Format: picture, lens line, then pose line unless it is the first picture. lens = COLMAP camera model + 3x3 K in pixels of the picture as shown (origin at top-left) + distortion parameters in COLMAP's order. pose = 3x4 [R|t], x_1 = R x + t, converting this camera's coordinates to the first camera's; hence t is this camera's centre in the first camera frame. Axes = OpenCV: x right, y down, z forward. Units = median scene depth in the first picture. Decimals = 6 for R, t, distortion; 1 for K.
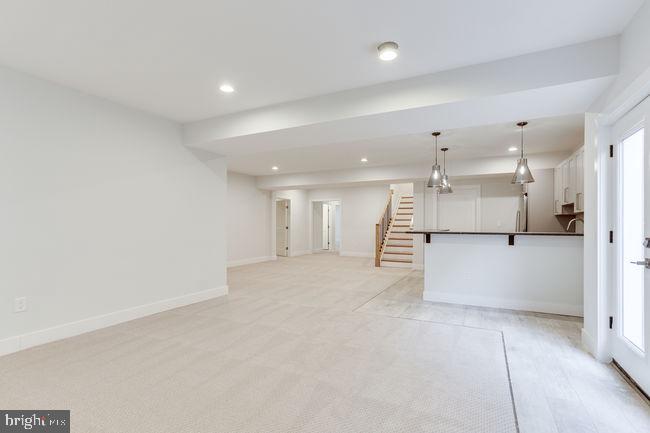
lens RADIAL K [[326.5, 0, 326.4], [0, 326.5, 222.0], [0, 0, 1]] dist [-0.013471, 0.000604]
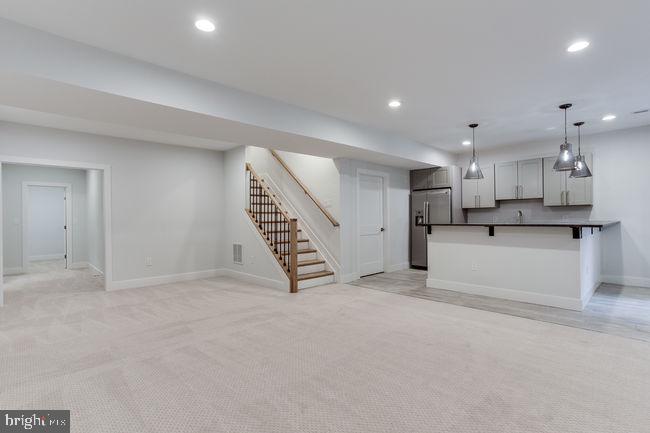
lens RADIAL K [[313.6, 0, 325.0], [0, 313.6, 216.5], [0, 0, 1]] dist [-0.032911, 0.020345]
pose [[0.335957, -0.004336, 0.941867, -0.405522], [0.008569, 0.999962, 0.001547, 0.002151], [-0.941838, 0.007551, 0.335981, 0.876652]]
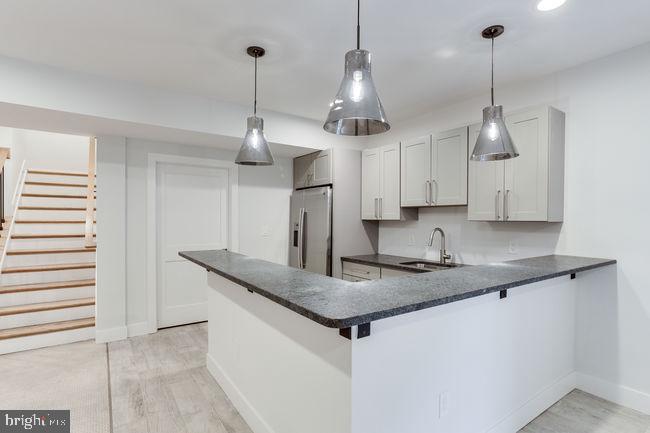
lens RADIAL K [[326.5, 0, 326.4], [0, 326.5, 222.0], [0, 0, 1]] dist [-0.013471, 0.000604]
pose [[0.476806, -0.009583, 0.878957, 0.045539], [-0.007371, 0.999862, 0.014900, -0.020450], [-0.878978, -0.013583, 0.476669, 0.591529]]
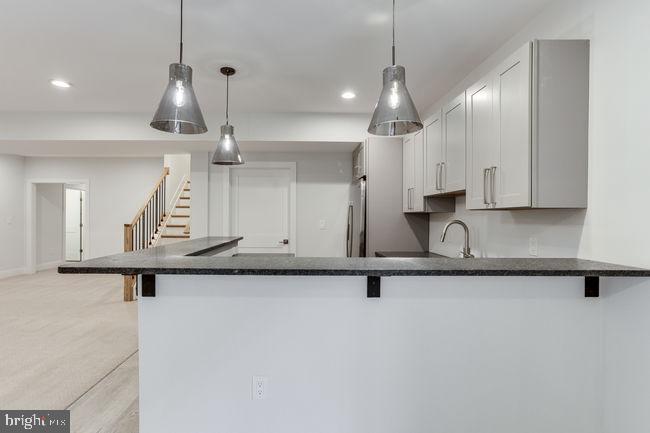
lens RADIAL K [[329.9, 0, 307.6], [0, 329.9, 217.6], [0, 0, 1]] dist [-0.001379, 0.000066]
pose [[0.887065, 0.001171, 0.461642, 0.196571], [-0.004424, 0.999972, 0.005965, -0.011114], [-0.461622, -0.007334, 0.887046, 0.417976]]
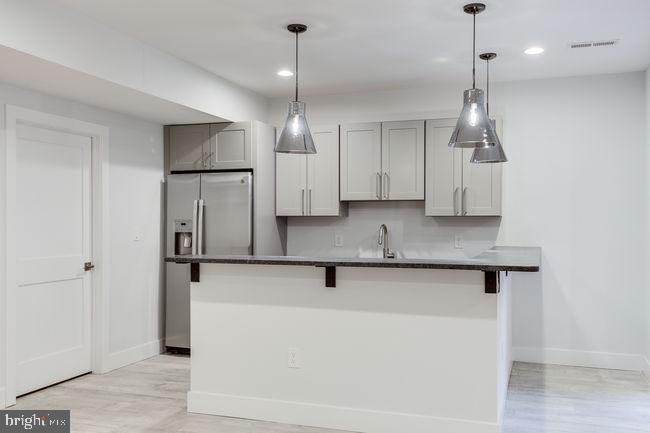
lens RADIAL K [[609.7, 0, 324.1], [0, 609.7, 224.1], [0, 0, 1]] dist [0.021794, 0.001441]
pose [[-0.130816, -0.010896, 0.991347, -0.241022], [-0.005303, 0.999933, 0.010291, -0.014566], [-0.991392, -0.003911, -0.130865, 0.849048]]
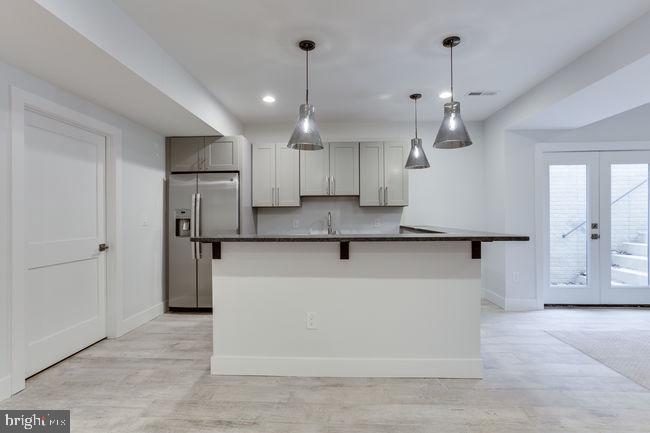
lens RADIAL K [[313.6, 0, 325.0], [0, 313.6, 216.5], [0, 0, 1]] dist [-0.032911, 0.020345]
pose [[-0.406507, -0.002606, 0.913644, -0.016174], [0.000875, 0.999994, 0.003241, -0.000236], [-0.913647, 0.002117, -0.406502, 0.919715]]
